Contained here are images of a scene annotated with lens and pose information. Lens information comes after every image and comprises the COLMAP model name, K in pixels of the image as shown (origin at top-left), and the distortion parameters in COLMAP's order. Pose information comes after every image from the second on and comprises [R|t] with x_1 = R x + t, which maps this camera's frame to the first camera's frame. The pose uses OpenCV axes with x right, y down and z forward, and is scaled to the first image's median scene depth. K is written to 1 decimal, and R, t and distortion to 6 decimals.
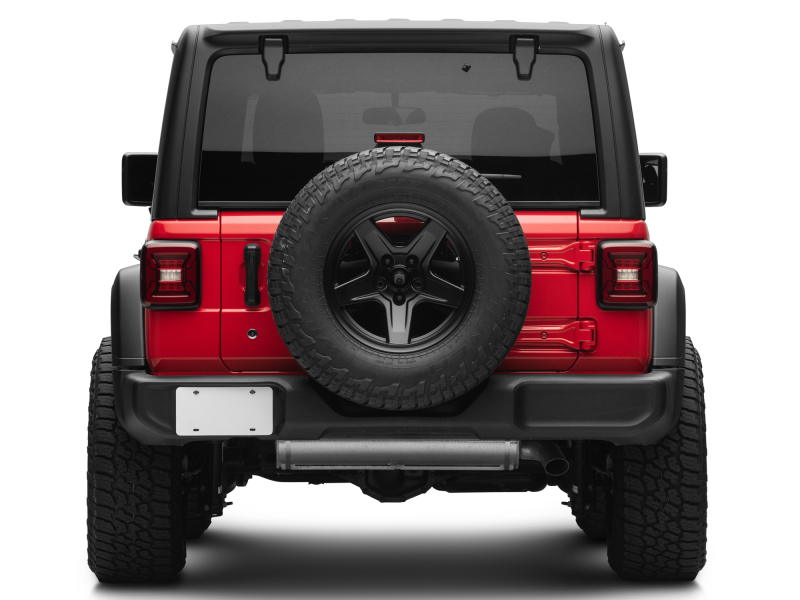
lens RADIAL K [[4699.1, 0, 400.2], [0, 4699.1, 303.1], [0, 0, 1]] dist [1.795935, 0.000000]
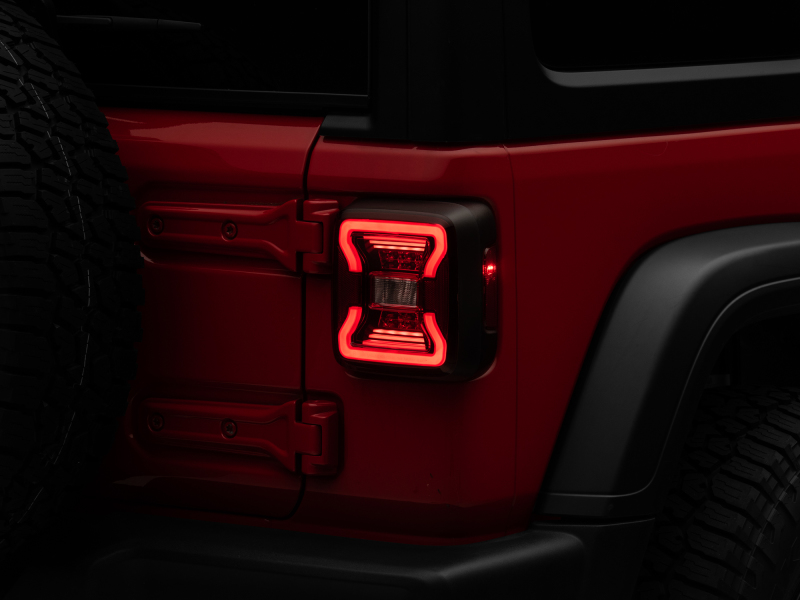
lens RADIAL K [[3232.0, 0, 401.2], [0, 3232.0, 301.4], [0, 0, 1]] dist [1.928184, 0.000000]
pose [[0.825953, 0.068570, -0.559554, 0.195830], [-0.003018, 0.993099, 0.117244, -0.036125], [0.563732, -0.095149, 0.820459, 0.781955]]
